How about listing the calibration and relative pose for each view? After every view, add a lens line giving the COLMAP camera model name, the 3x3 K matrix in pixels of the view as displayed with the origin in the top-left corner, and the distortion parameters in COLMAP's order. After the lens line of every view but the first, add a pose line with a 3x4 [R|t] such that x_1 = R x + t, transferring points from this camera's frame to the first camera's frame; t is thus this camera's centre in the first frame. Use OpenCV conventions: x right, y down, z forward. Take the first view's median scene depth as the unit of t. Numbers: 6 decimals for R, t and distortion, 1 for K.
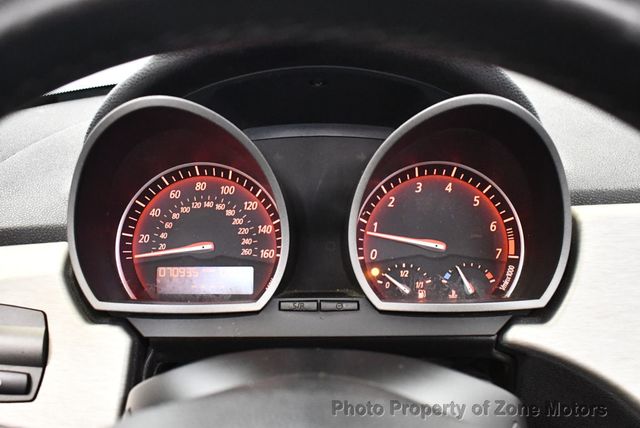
lens RADIAL K [[658.2, 0, 321.2], [0, 658.2, 209.5], [0, 0, 1]] dist [-0.096228, 0.000000]
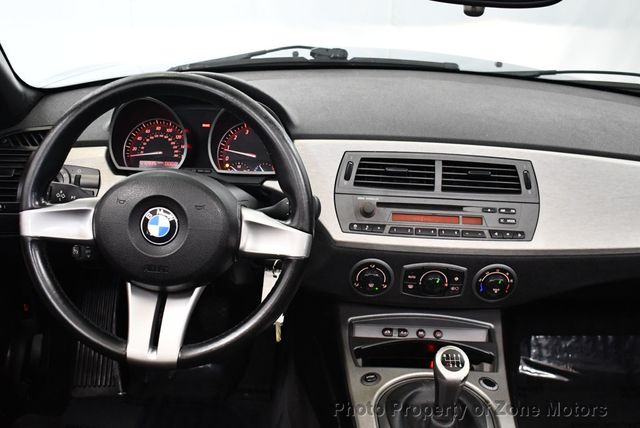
lens RADIAL K [[782.5, 0, 322.4], [0, 782.5, 211.7], [0, 0, 1]] dist [-0.087801, 0.000000]
pose [[0.999258, 0.038424, -0.002586, 0.454677], [-0.038309, 0.998645, 0.035231, 0.151474], [0.003936, -0.035106, 0.999376, -1.943689]]
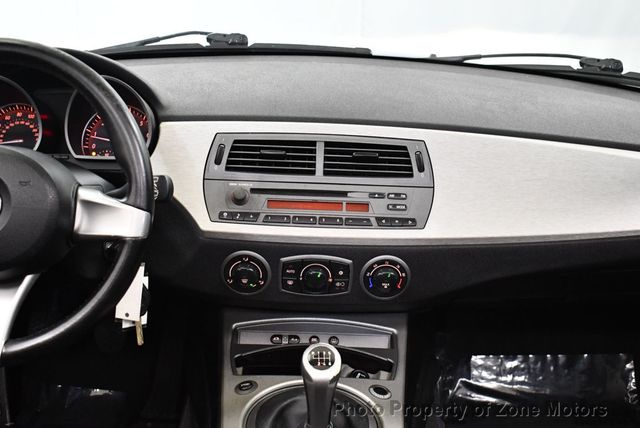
lens RADIAL K [[863.2, 0, 321.0], [0, 863.2, 211.3], [0, 0, 1]] dist [-0.073581, 0.000000]
pose [[0.999673, 0.025199, -0.004455, 0.874131], [-0.025272, 0.999534, -0.017105, 0.321473], [0.004021, 0.017212, 0.999844, -1.916963]]
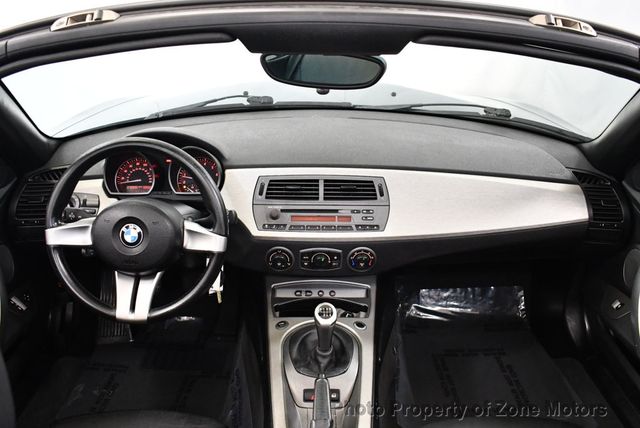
lens RADIAL K [[658.2, 0, 320.2], [0, 658.2, 214.0], [0, 0, 1]] dist [-0.096228, 0.000000]
pose [[0.999972, -0.000915, -0.007431, 0.874099], [0.001526, 0.996580, 0.082622, -0.056712], [0.007330, -0.082631, 0.996553, -2.688017]]
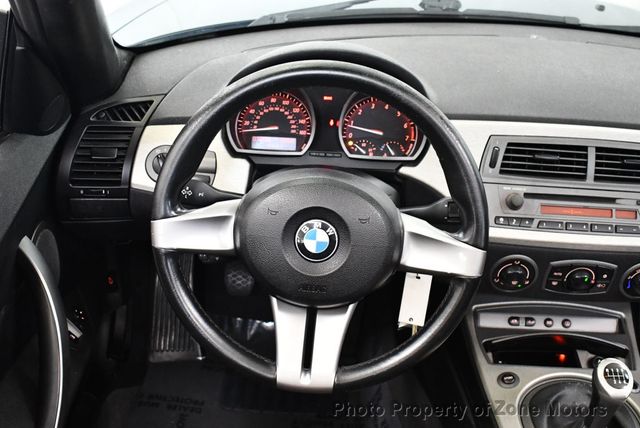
lens RADIAL K [[782.5, 0, 320.1], [0, 782.5, 213.3], [0, 0, 1]] dist [-0.087801, 0.000000]
pose [[0.998709, 0.050446, 0.005920, -0.025137], [-0.050719, 0.984173, 0.169799, -0.116297], [0.002739, -0.169880, 0.985461, -1.653315]]
